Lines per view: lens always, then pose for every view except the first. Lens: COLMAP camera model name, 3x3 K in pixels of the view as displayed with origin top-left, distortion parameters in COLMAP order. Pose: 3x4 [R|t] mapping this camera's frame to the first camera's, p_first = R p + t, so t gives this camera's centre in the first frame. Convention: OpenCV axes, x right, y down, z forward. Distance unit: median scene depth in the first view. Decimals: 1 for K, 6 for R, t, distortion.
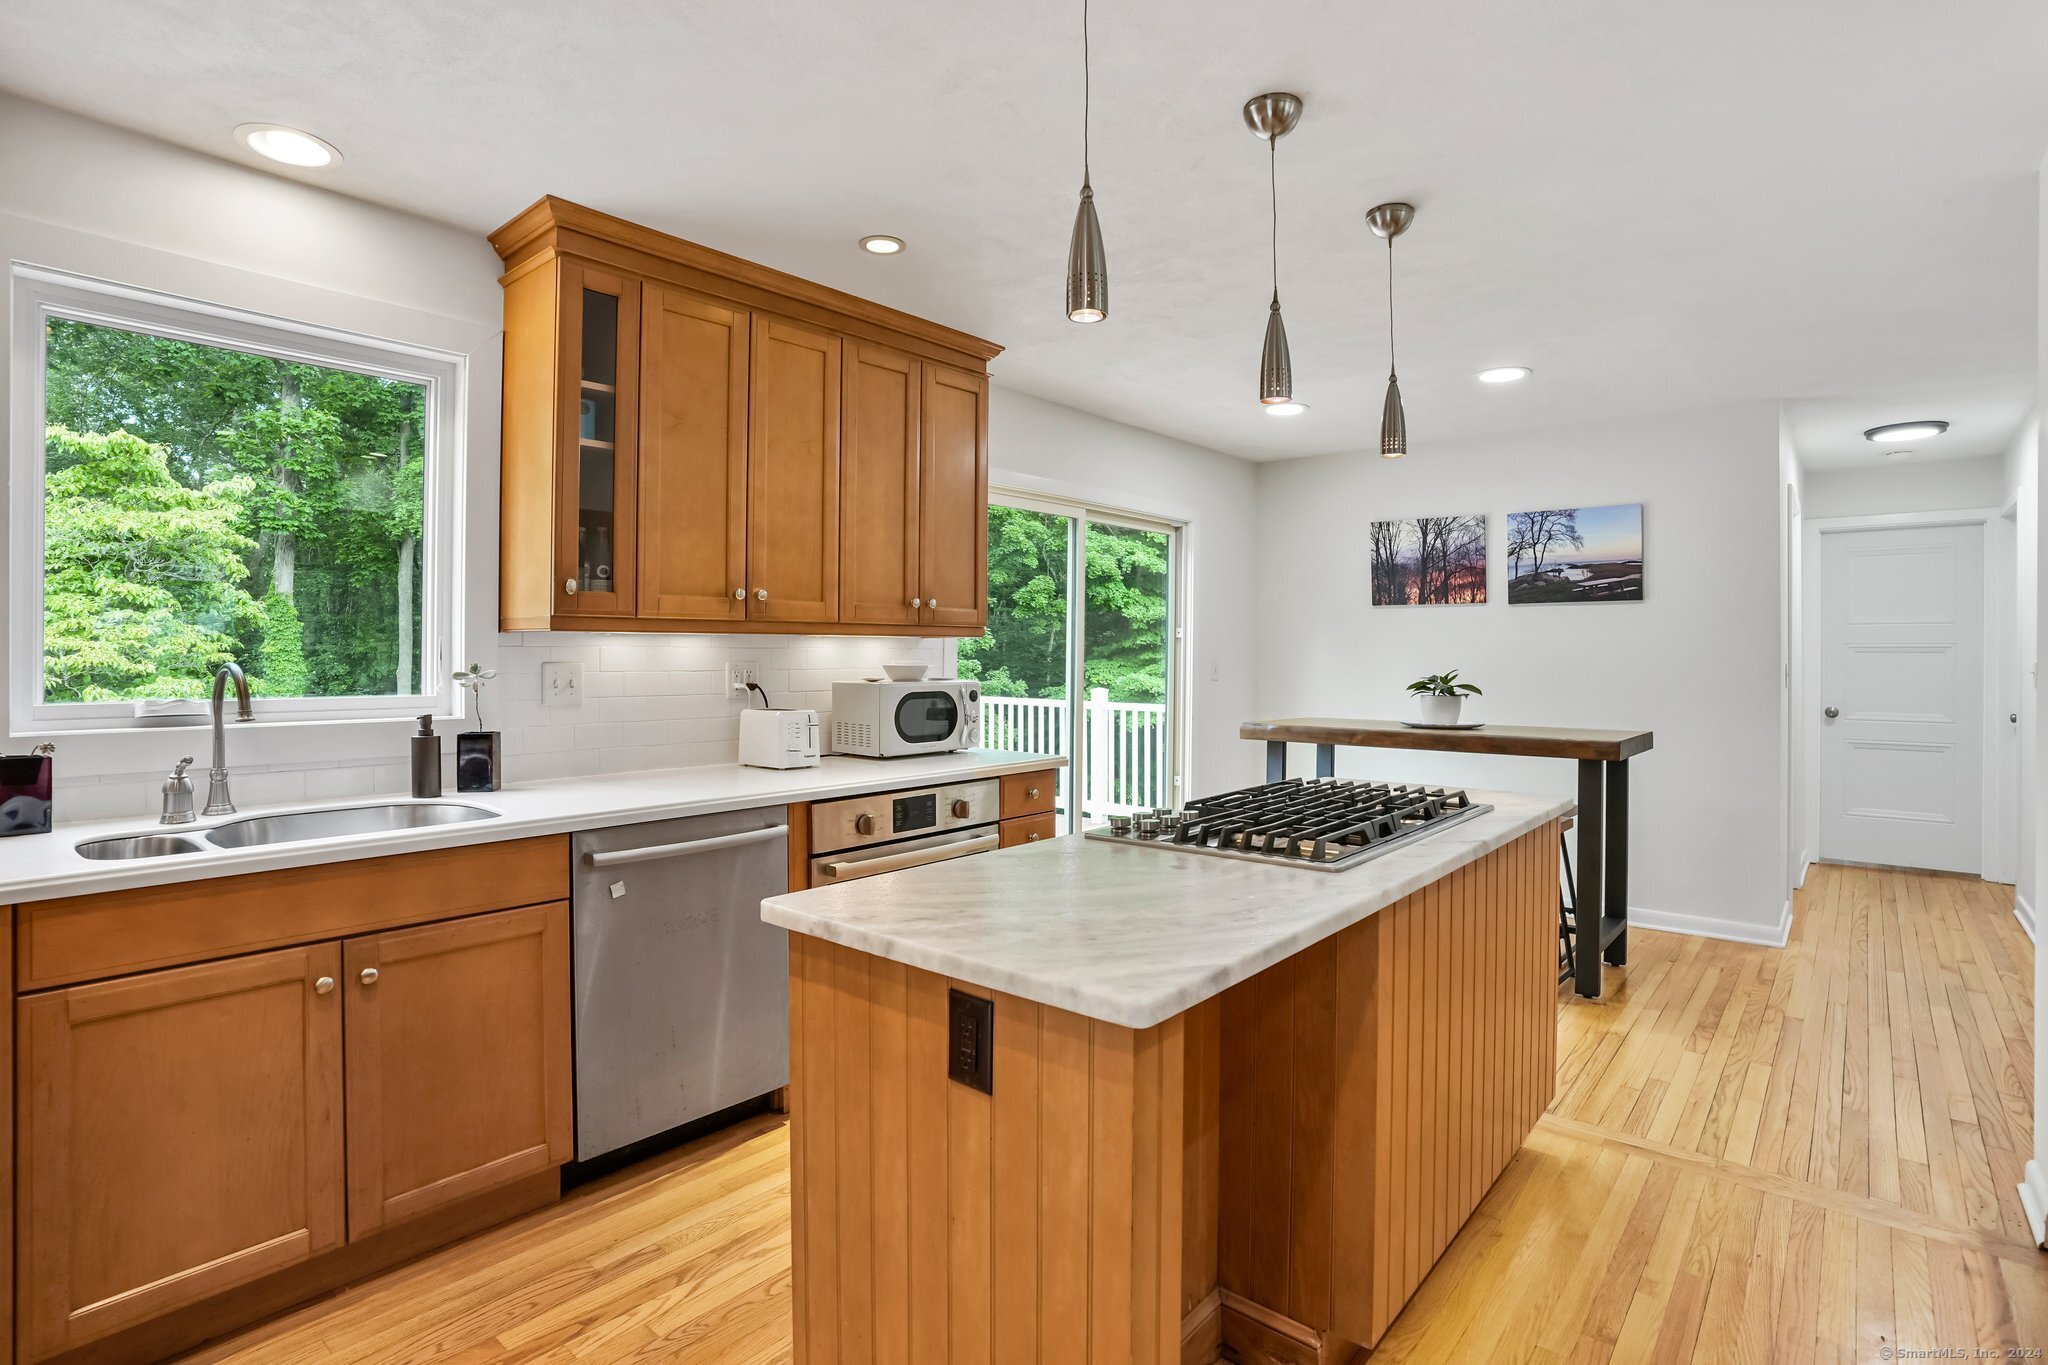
lens RADIAL K [[999.5, 0, 1024.3], [0, 999.5, 660.6], [0, 0, 1]] dist [-0.032190, 0.004906]
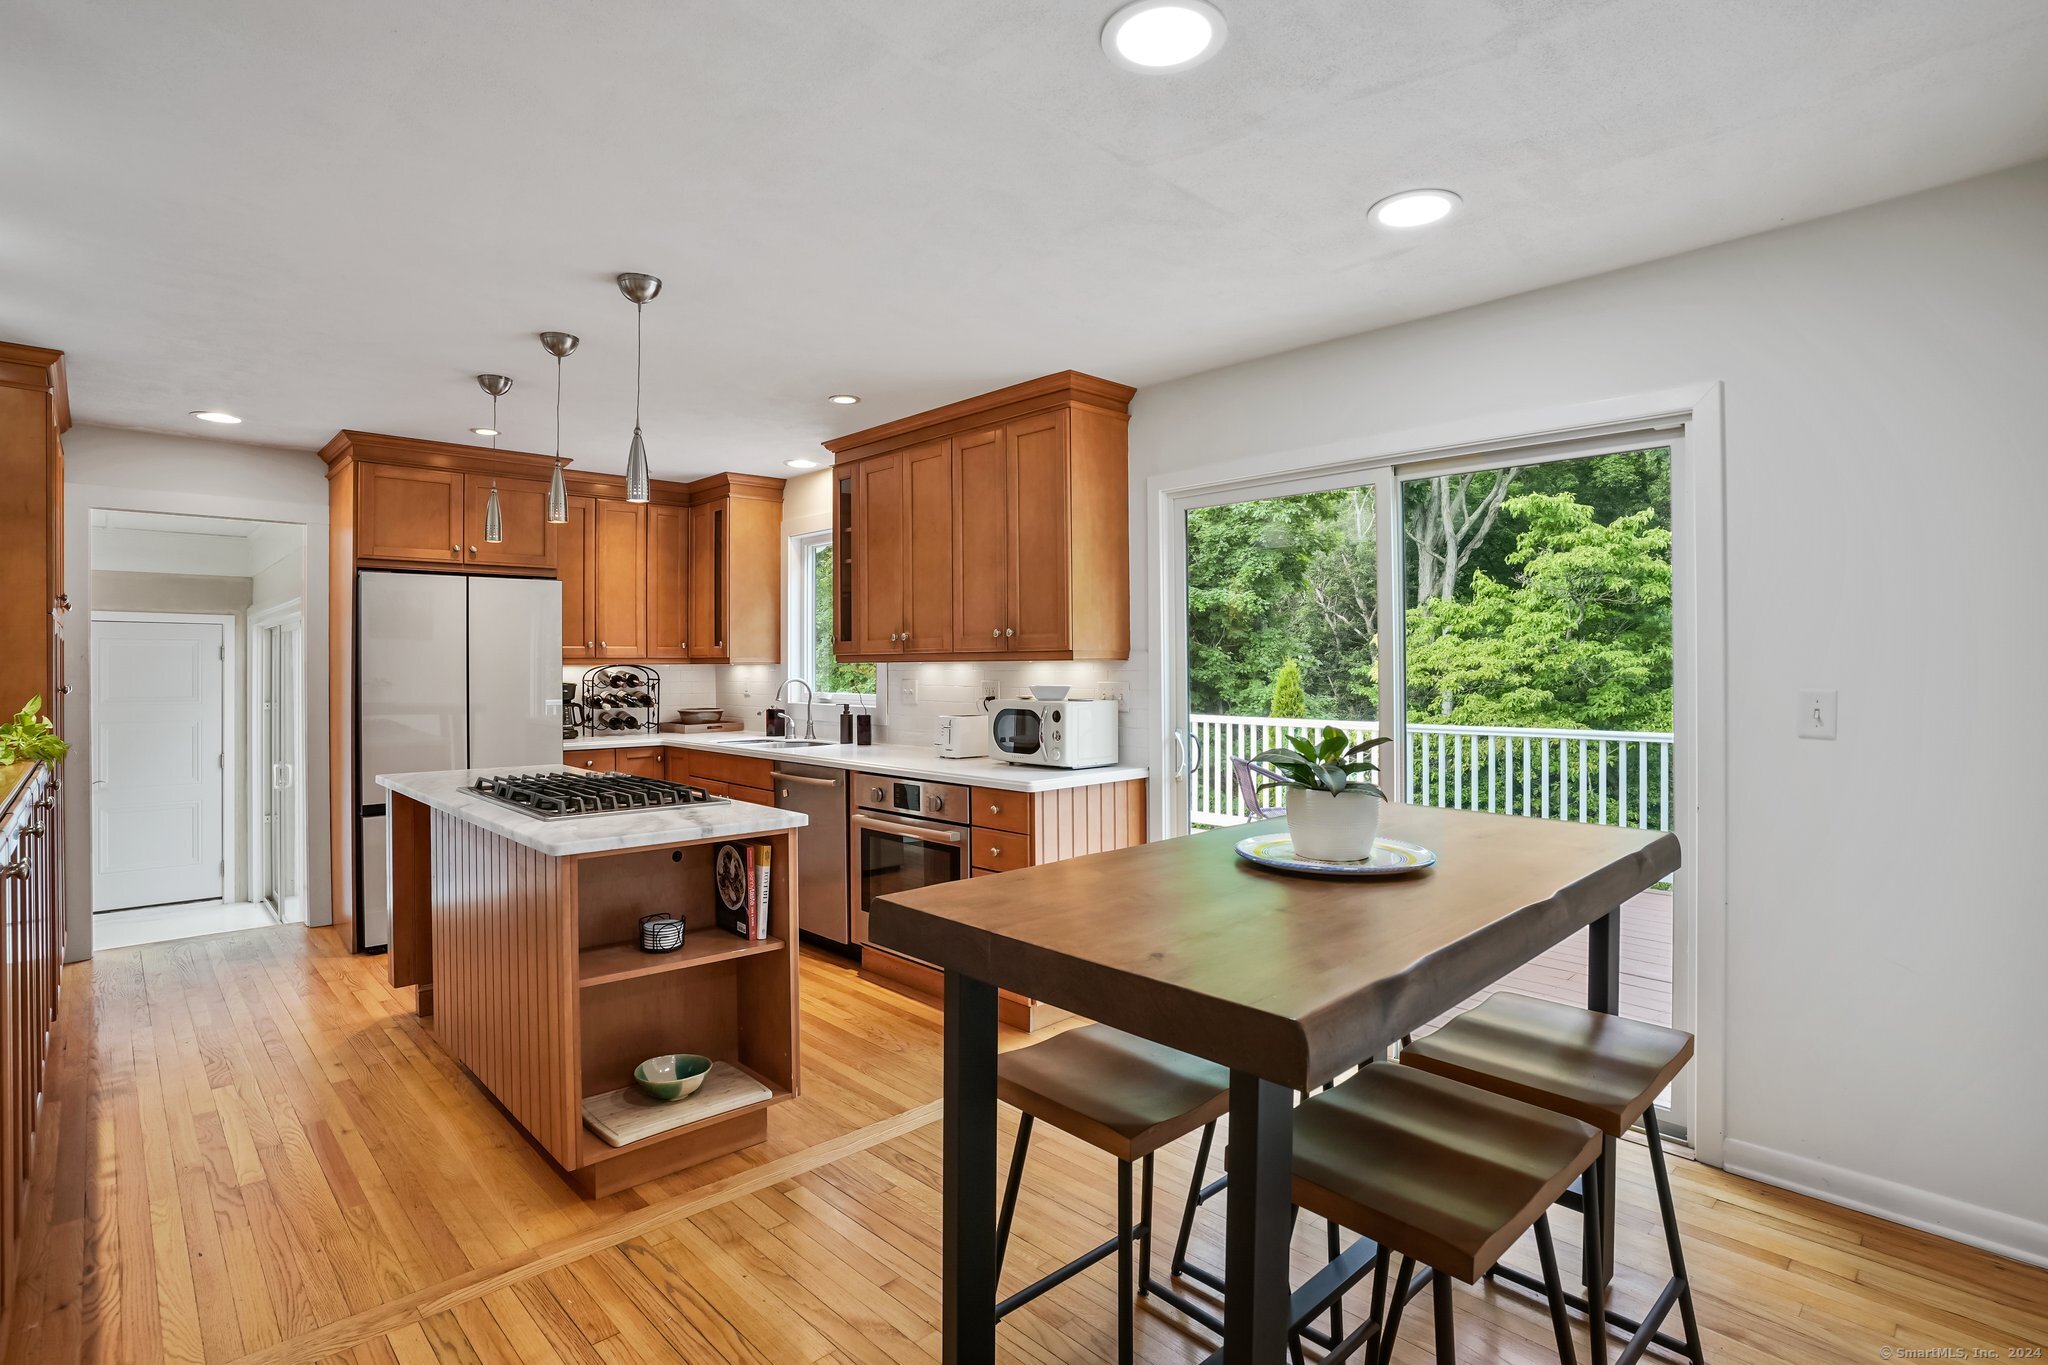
lens RADIAL K [[999.5, 0, 1023.9], [0, 999.5, 676.6], [0, 0, 1]] dist [-0.032190, 0.004906]
pose [[-0.102033, 0.005587, -0.994765, 5.556961], [-0.005388, 0.999966, 0.006168, -0.072819], [0.994766, 0.005989, -0.102000, 6.008536]]
